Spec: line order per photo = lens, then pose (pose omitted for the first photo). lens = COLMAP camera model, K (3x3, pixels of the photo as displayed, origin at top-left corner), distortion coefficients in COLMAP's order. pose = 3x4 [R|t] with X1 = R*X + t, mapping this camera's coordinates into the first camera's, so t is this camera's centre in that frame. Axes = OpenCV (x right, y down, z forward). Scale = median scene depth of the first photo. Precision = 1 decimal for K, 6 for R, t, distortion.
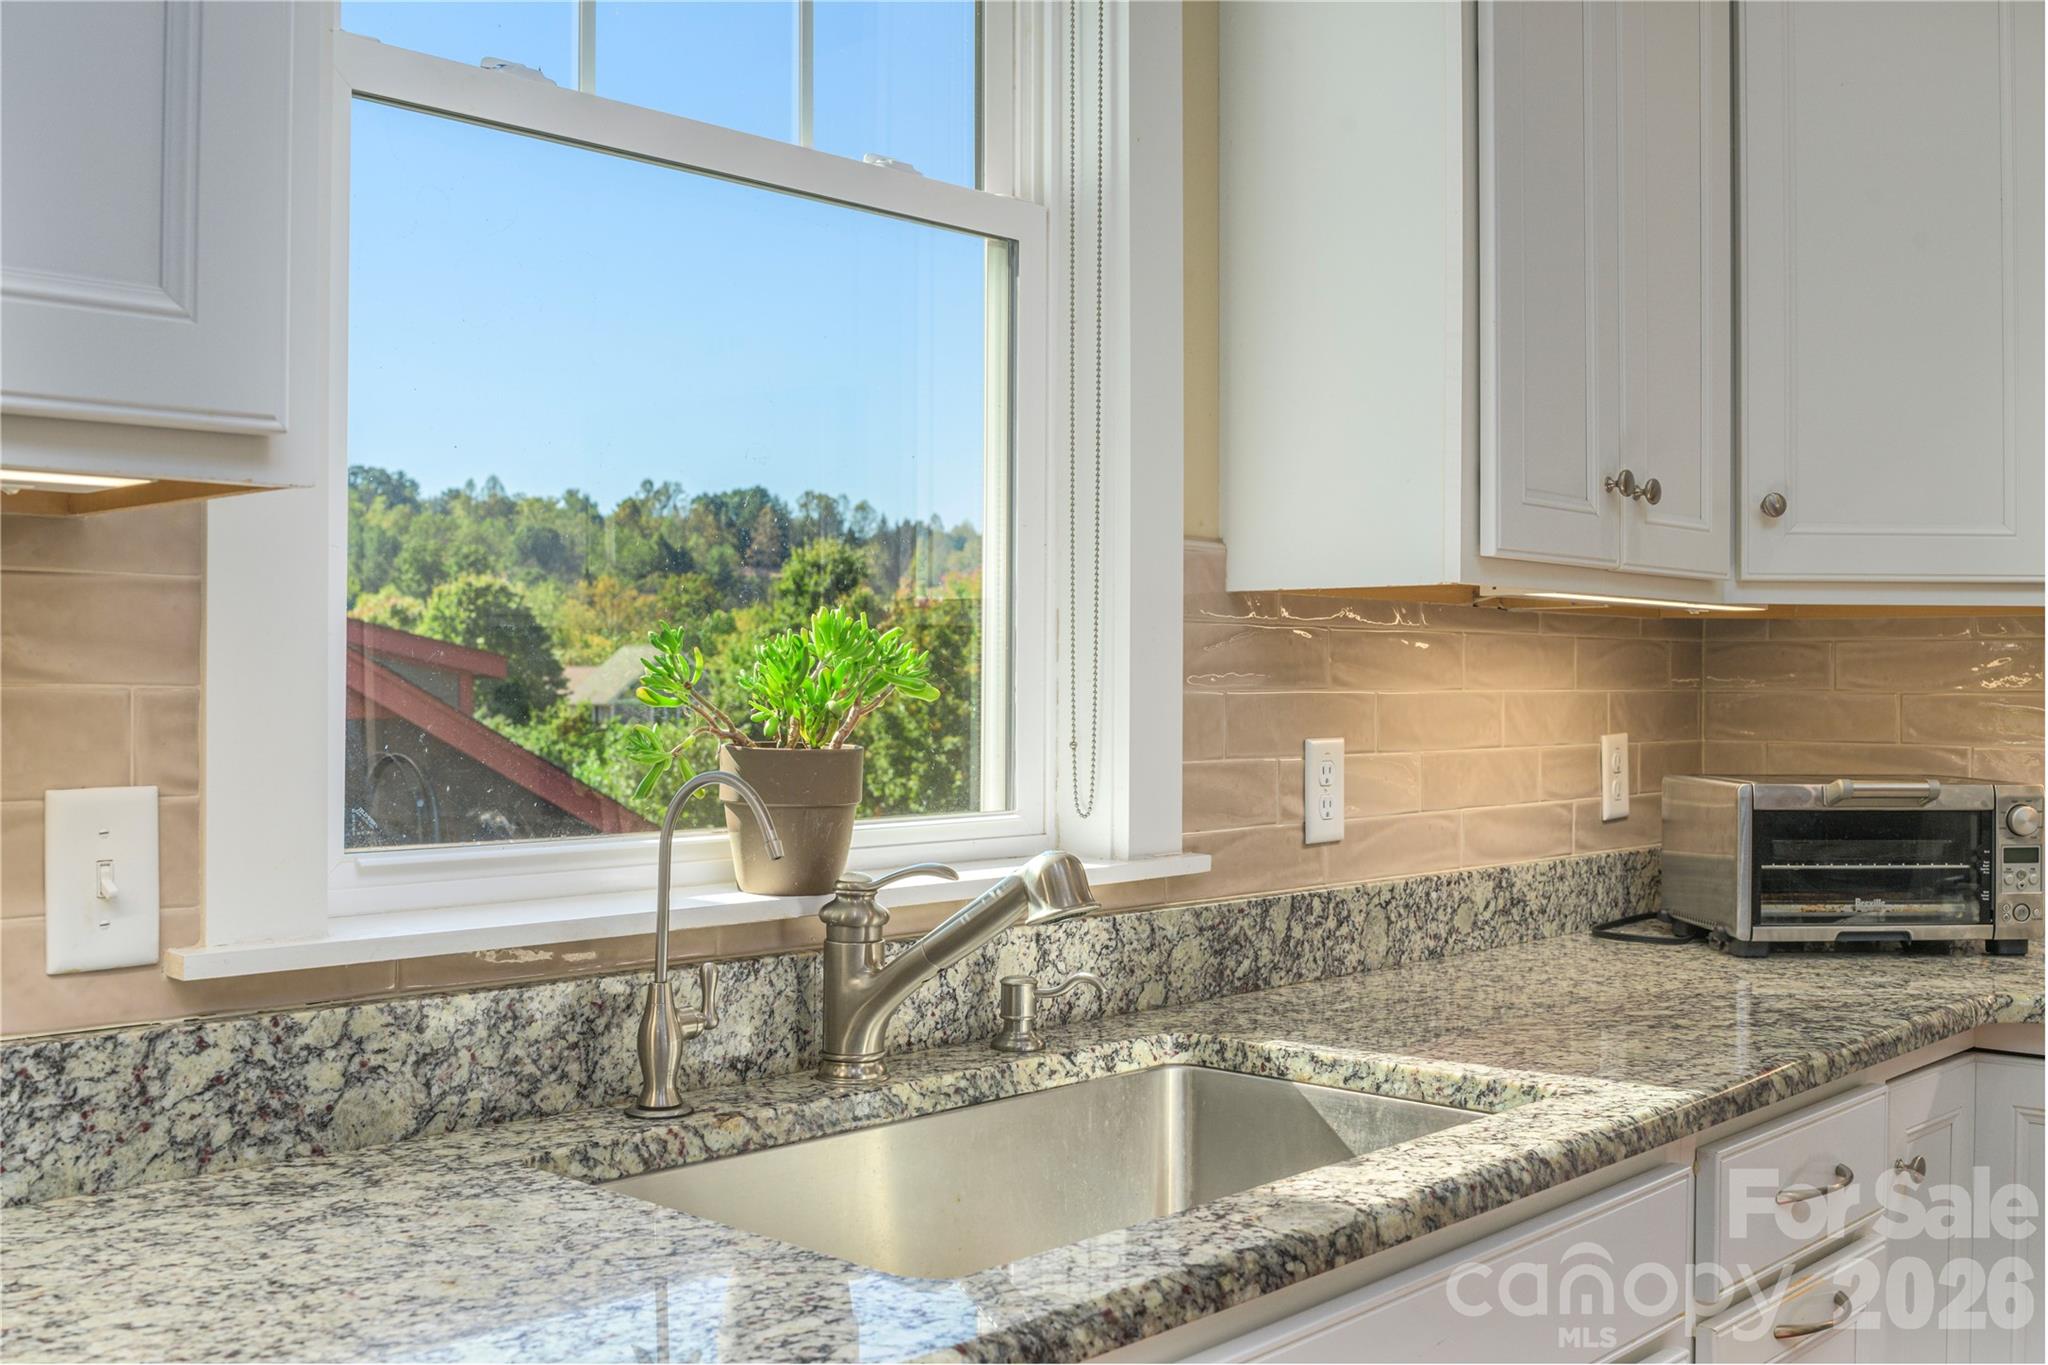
lens RADIAL K [[2070.5, 0, 1035.4], [0, 2070.5, 688.6], [0, 0, 1]] dist [-0.057746, 0.000000]
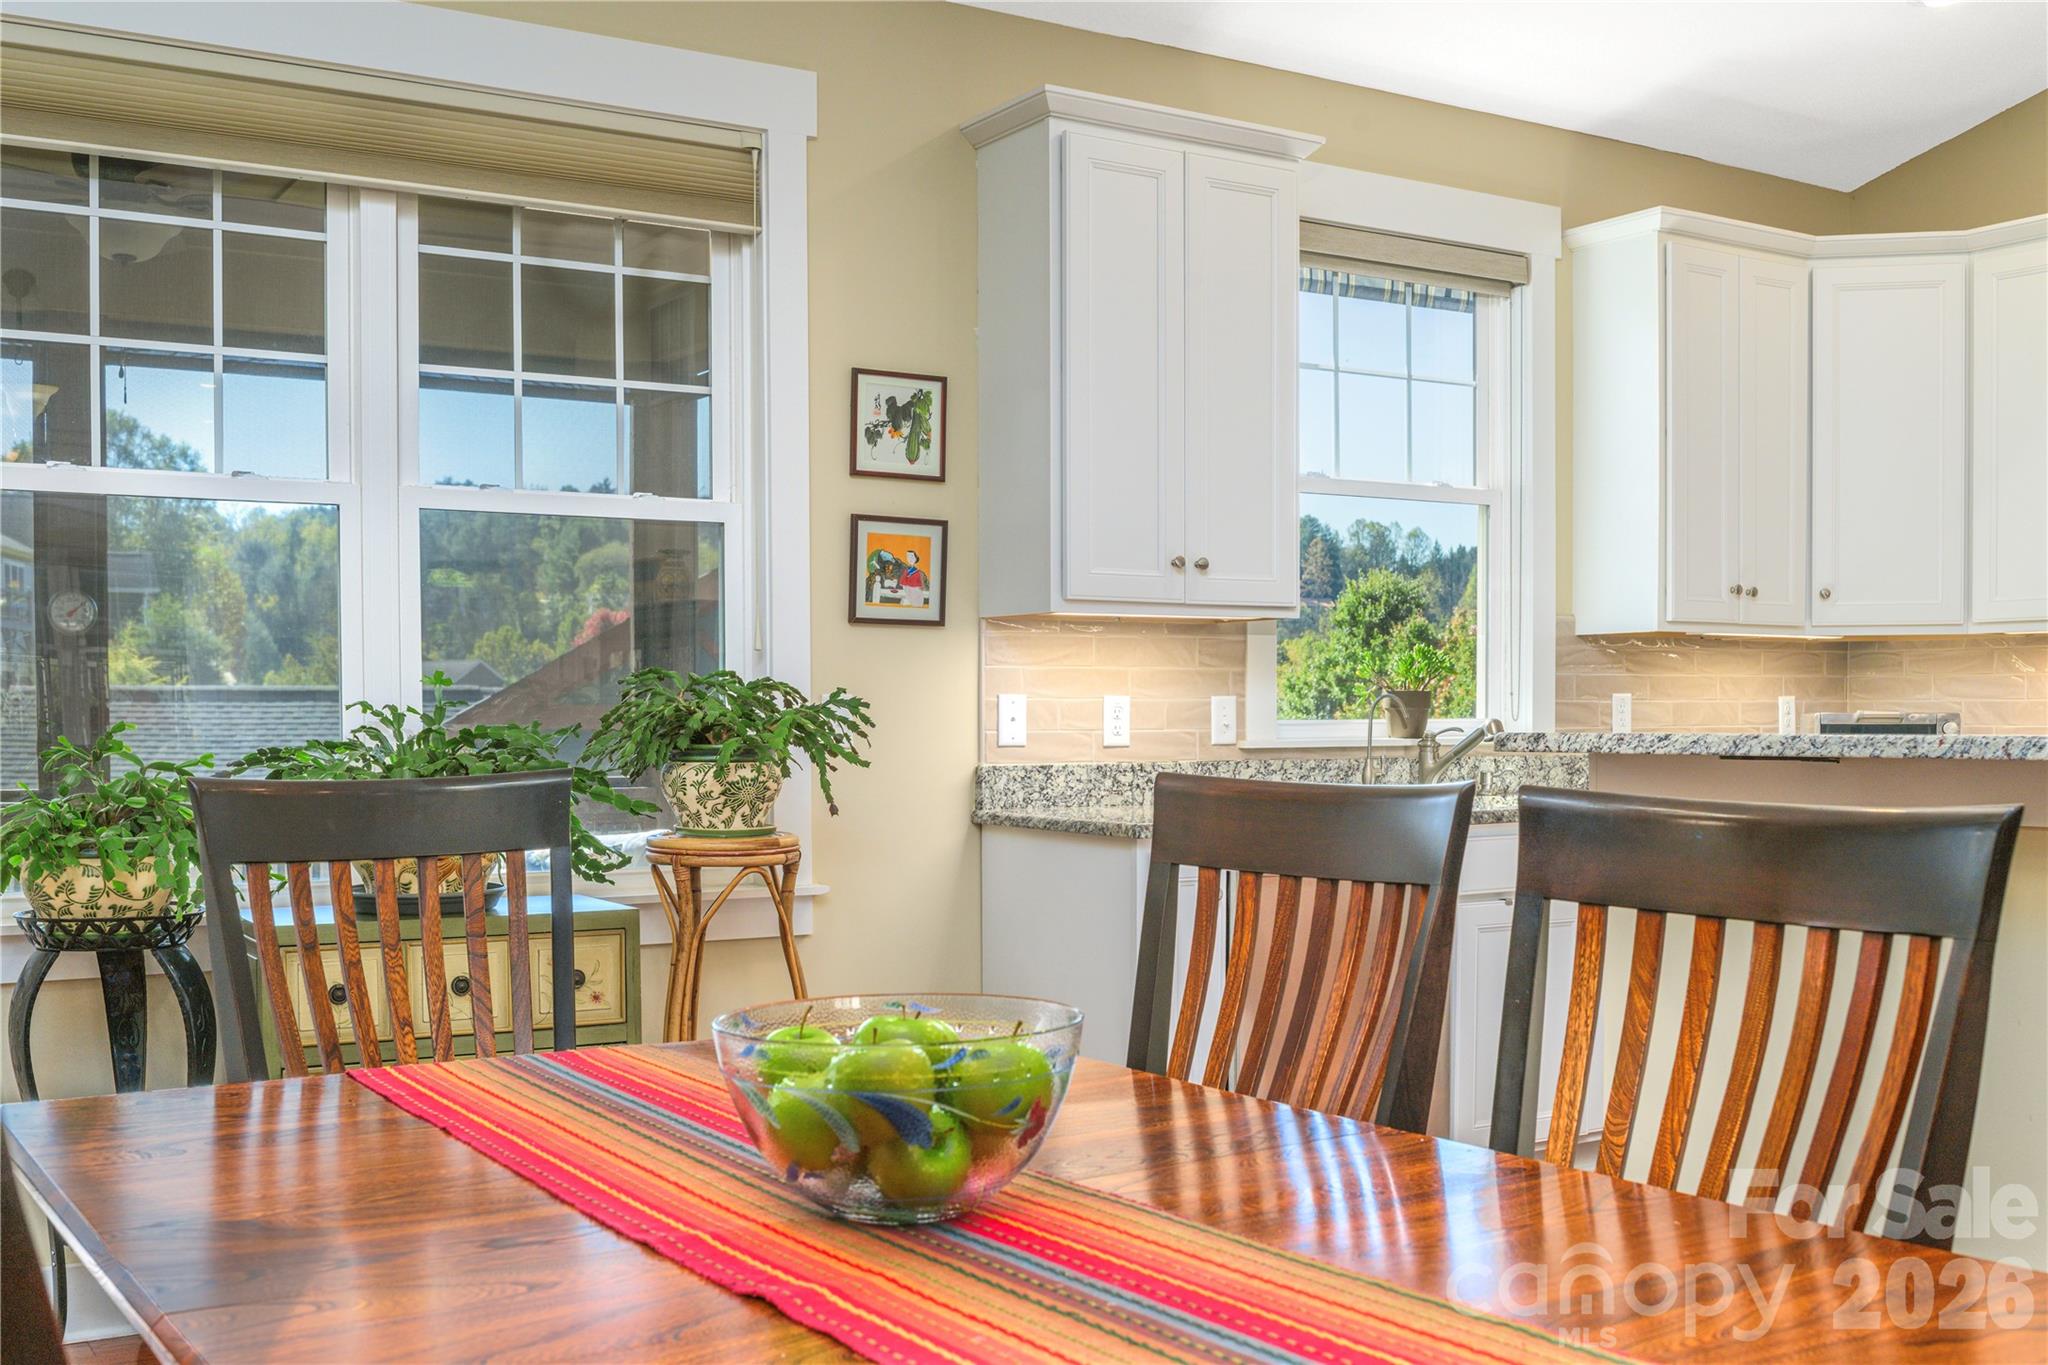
lens RADIAL K [[2070.5, 0, 1020.4], [0, 2070.5, 750.8], [0, 0, 1]] dist [-0.057746, 0.000000]
pose [[0.963038, -0.002410, -0.269355, 0.105767], [0.006500, 0.999877, 0.014295, 0.049546], [0.269287, -0.015517, 0.962935, -1.457889]]
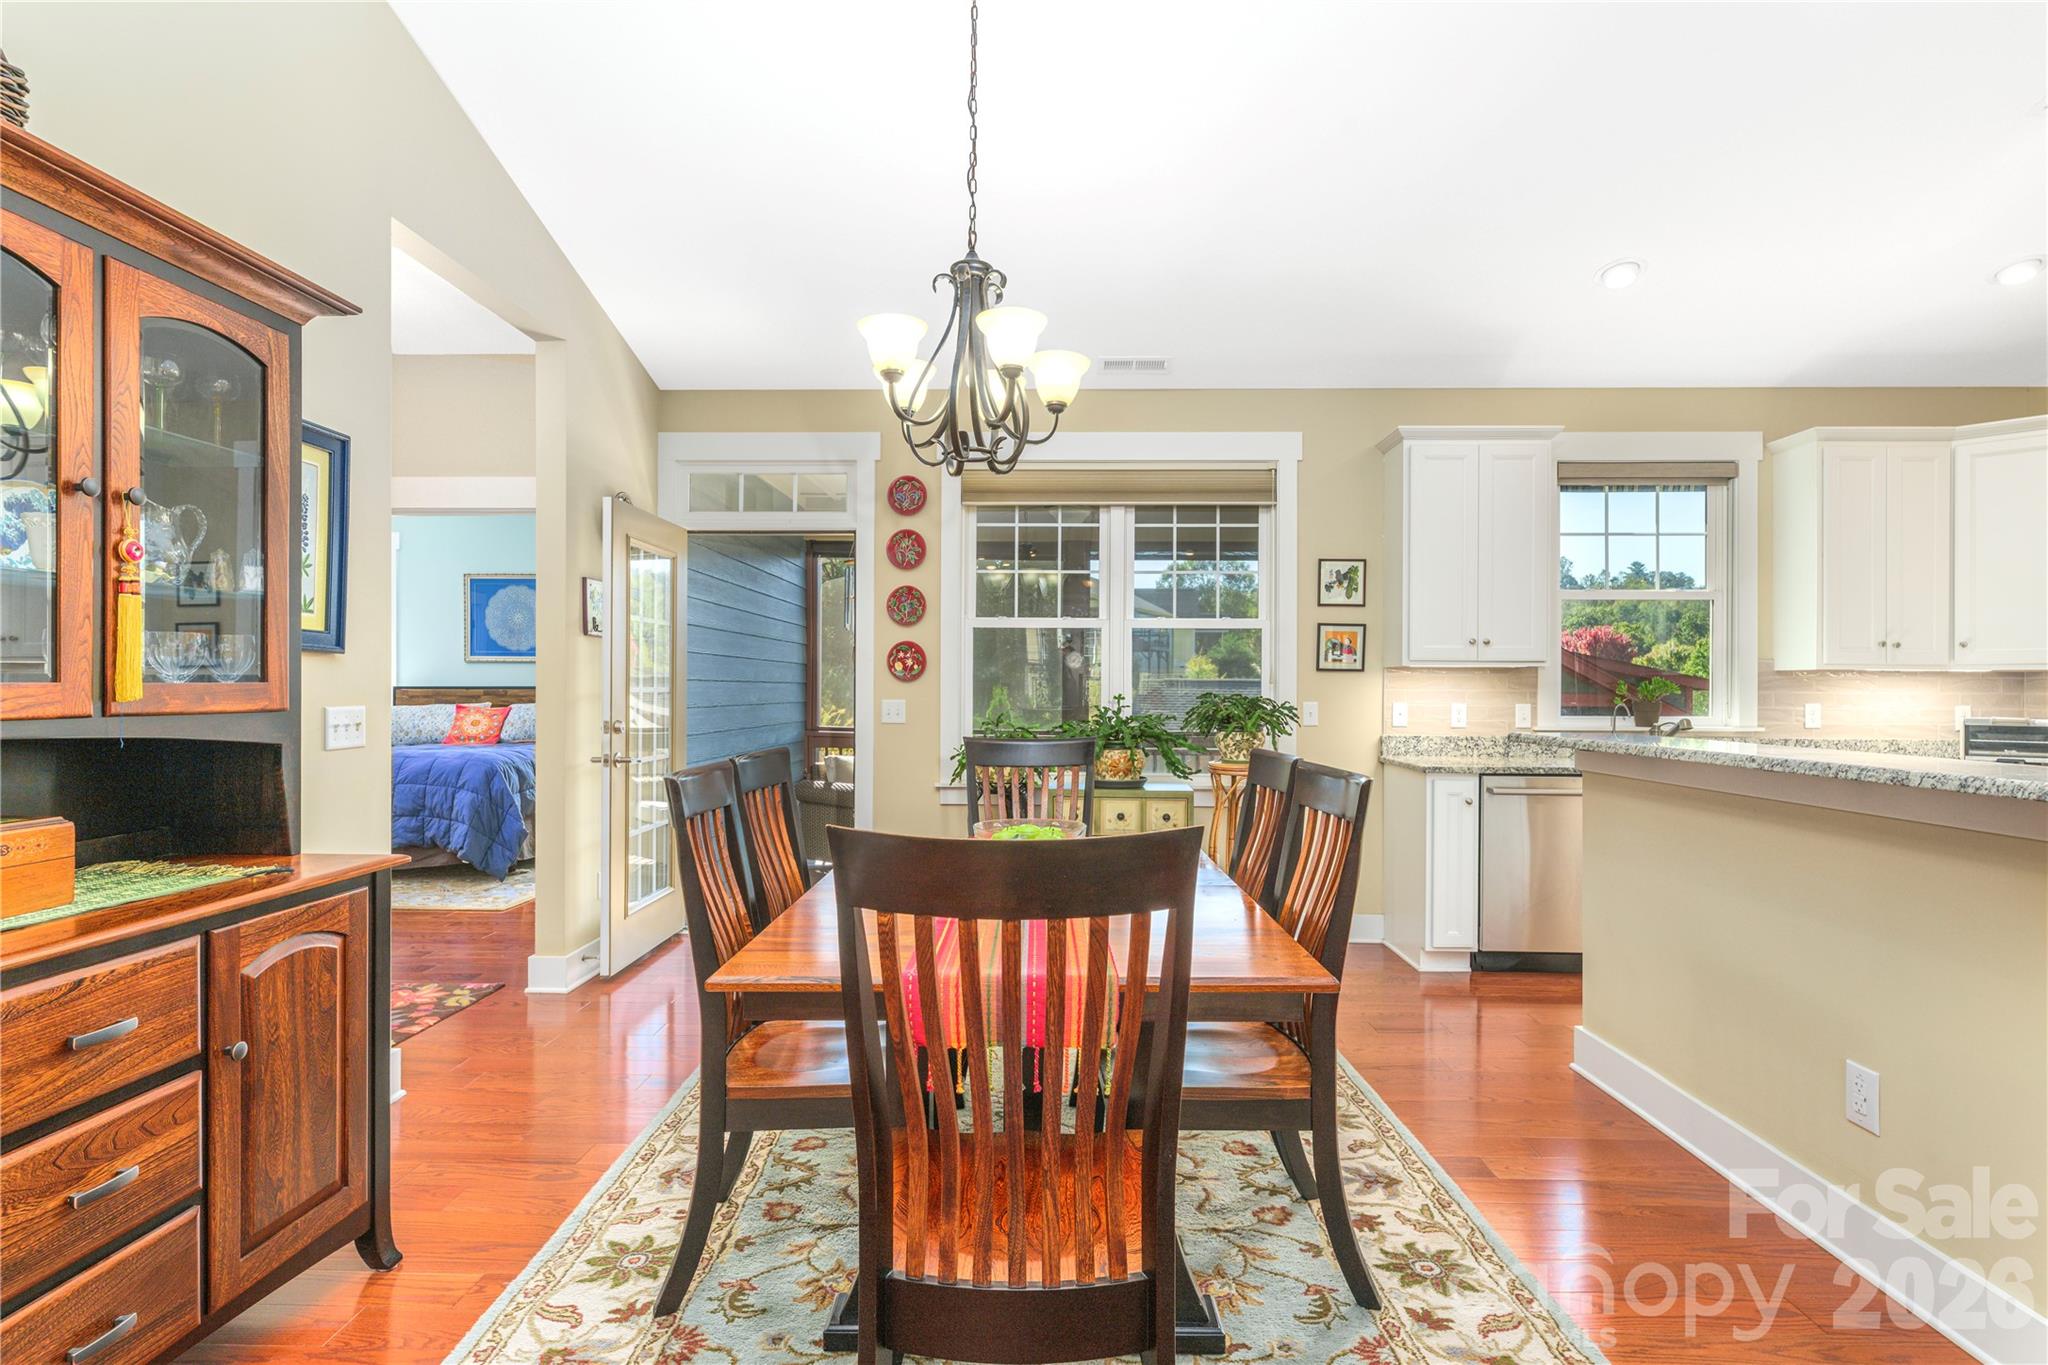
lens RADIAL K [[1038.4, 0, 1028.7], [0, 1038.4, 689.7], [0, 0, 1]] dist [-0.004988, -0.000175]
pose [[0.651597, 0.001134, -0.758564, 0.672105], [-0.005279, 0.999981, -0.003040, 0.009630], [0.758547, 0.005985, 0.651591, -1.539179]]
